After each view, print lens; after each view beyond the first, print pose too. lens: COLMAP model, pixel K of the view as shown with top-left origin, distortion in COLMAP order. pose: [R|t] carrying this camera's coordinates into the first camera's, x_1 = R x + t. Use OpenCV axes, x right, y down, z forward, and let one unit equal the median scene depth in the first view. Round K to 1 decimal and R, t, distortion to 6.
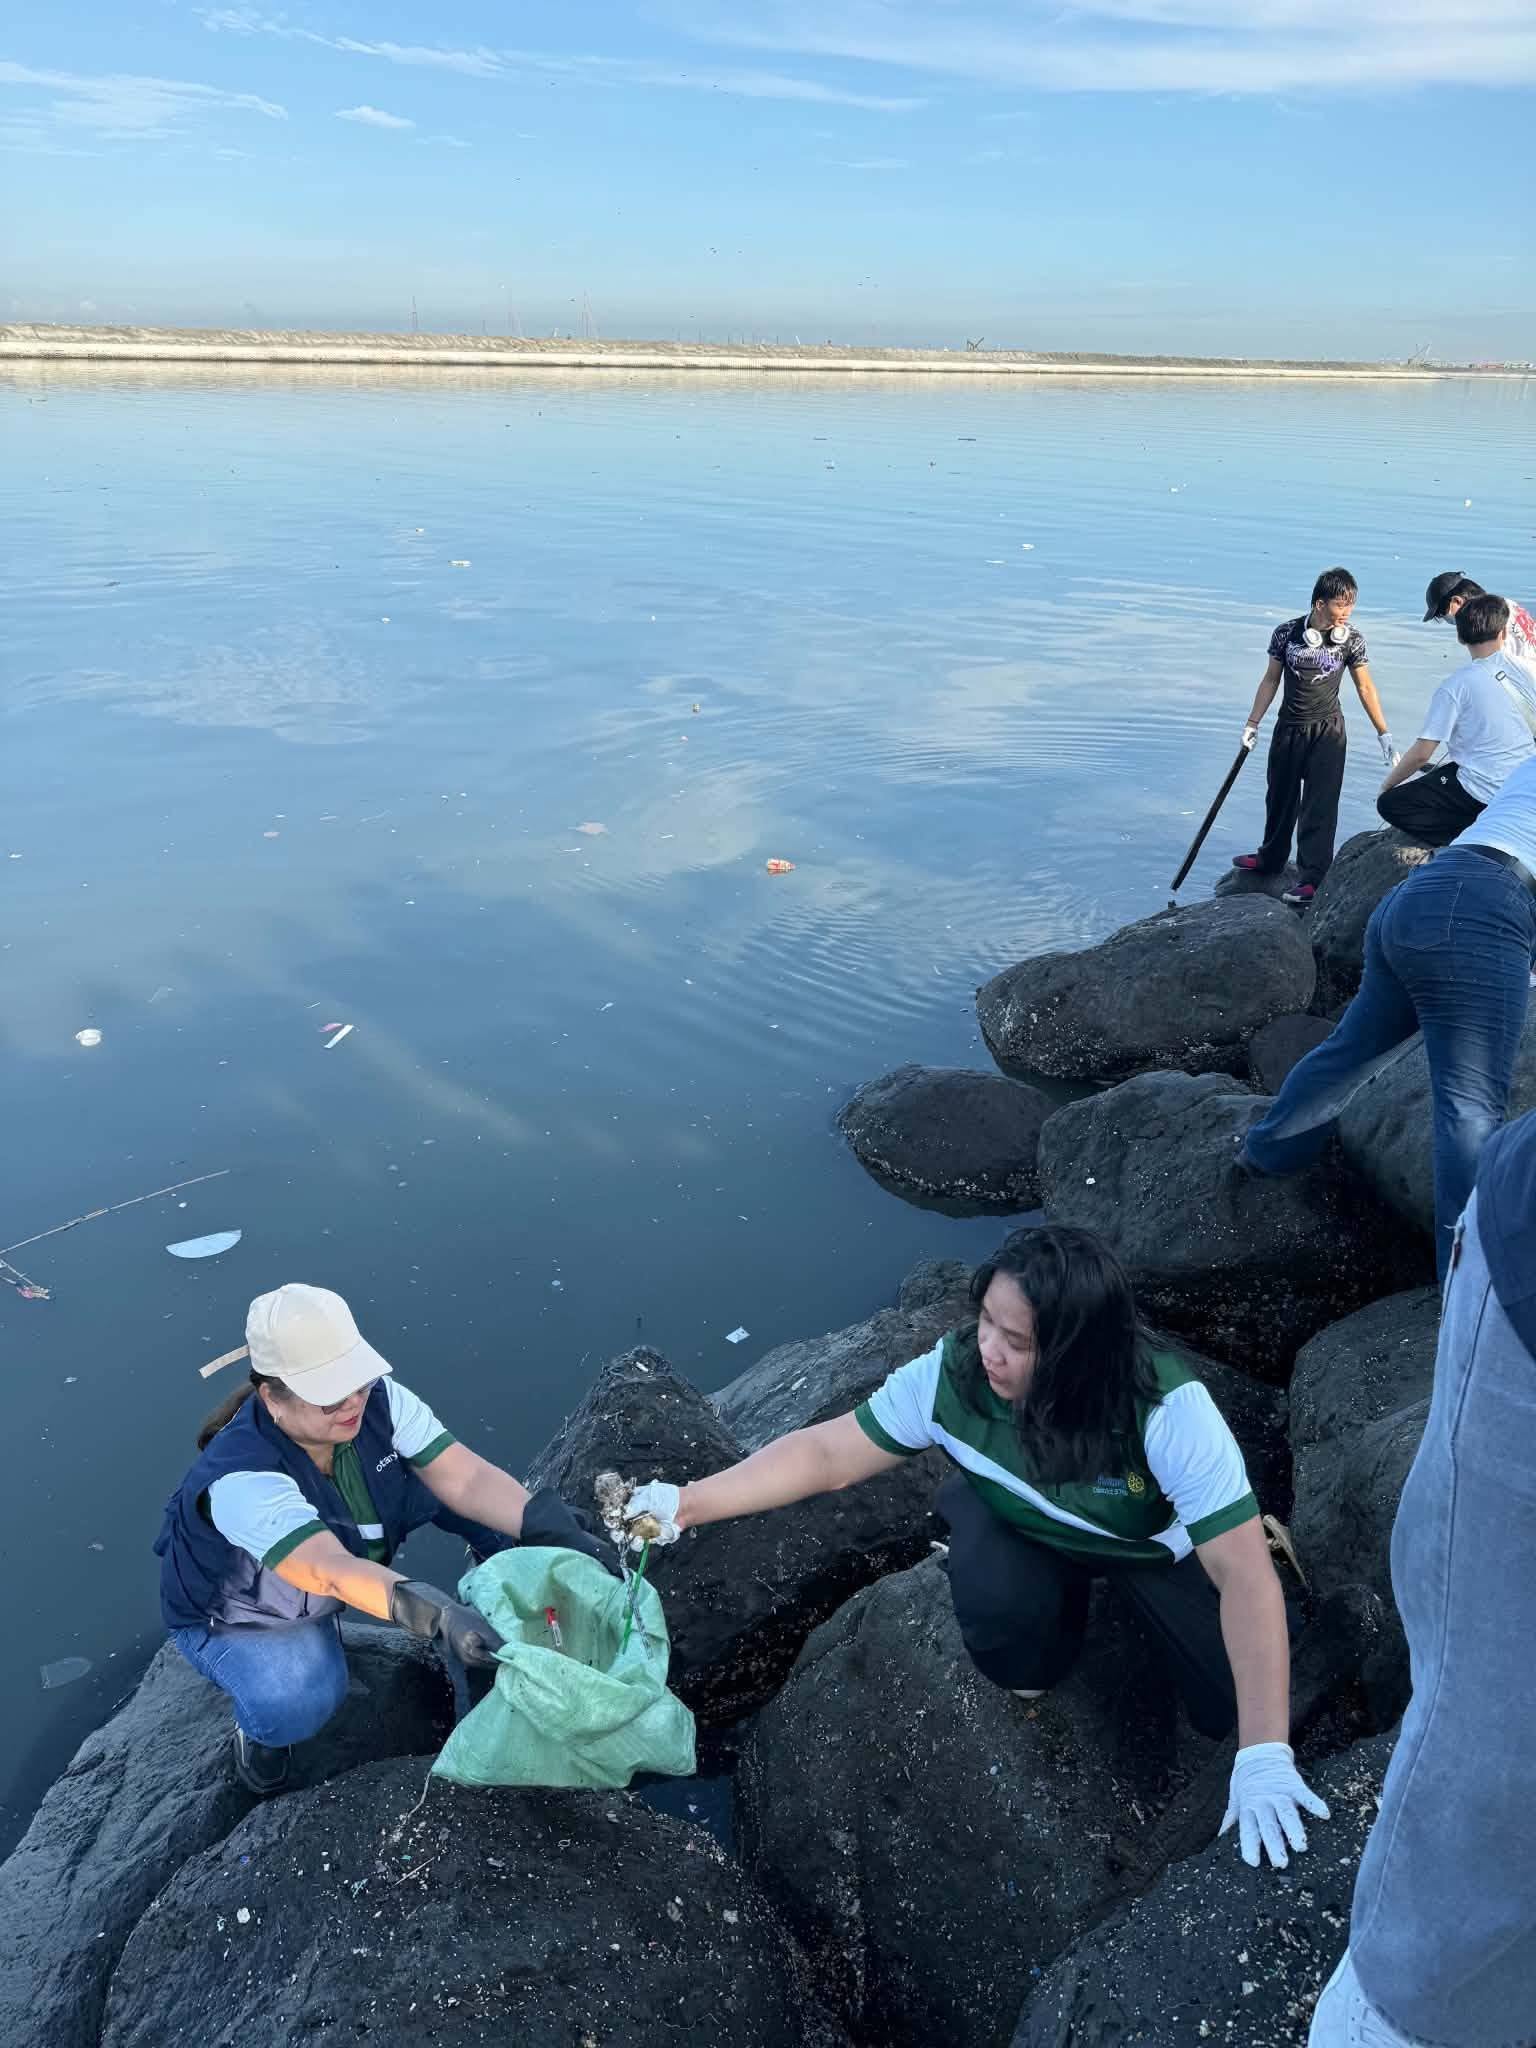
lens RADIAL K [[1649.4, 0, 726.5], [0, 1649.4, 917.2], [0, 0, 1]] dist [0.058865, -0.057228]
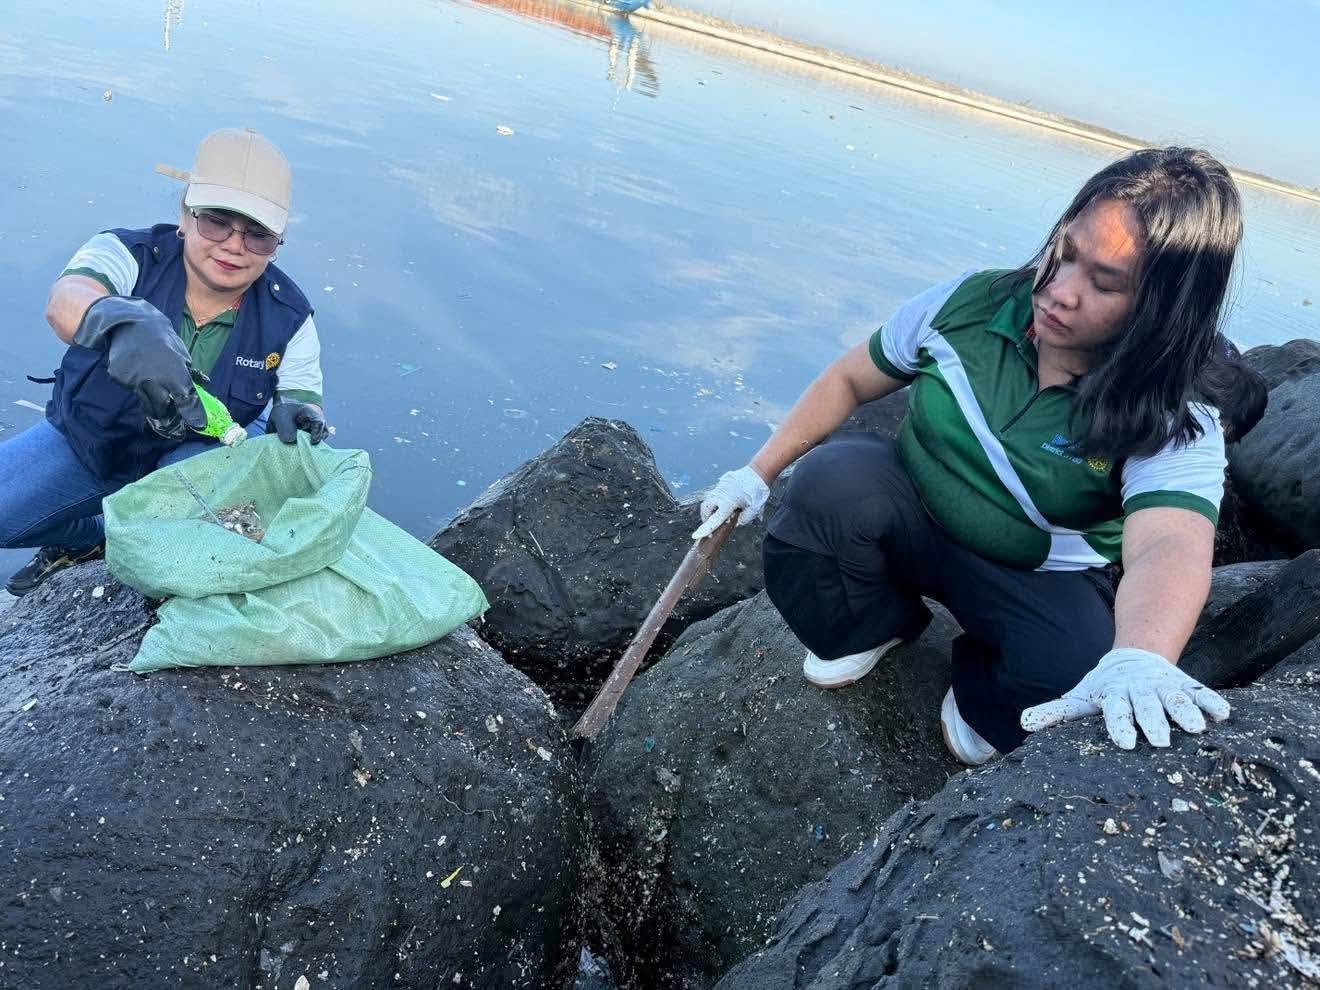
lens RADIAL K [[1021.3, 0, 641.3], [0, 1021.3, 467.5], [0, 0, 1]] dist [0.038176, -0.041470]
pose [[0.952476, 0.288256, -0.098475, 0.062223], [-0.287181, 0.957544, 0.025228, 0.359036], [0.101566, 0.004251, 0.994820, 0.350865]]
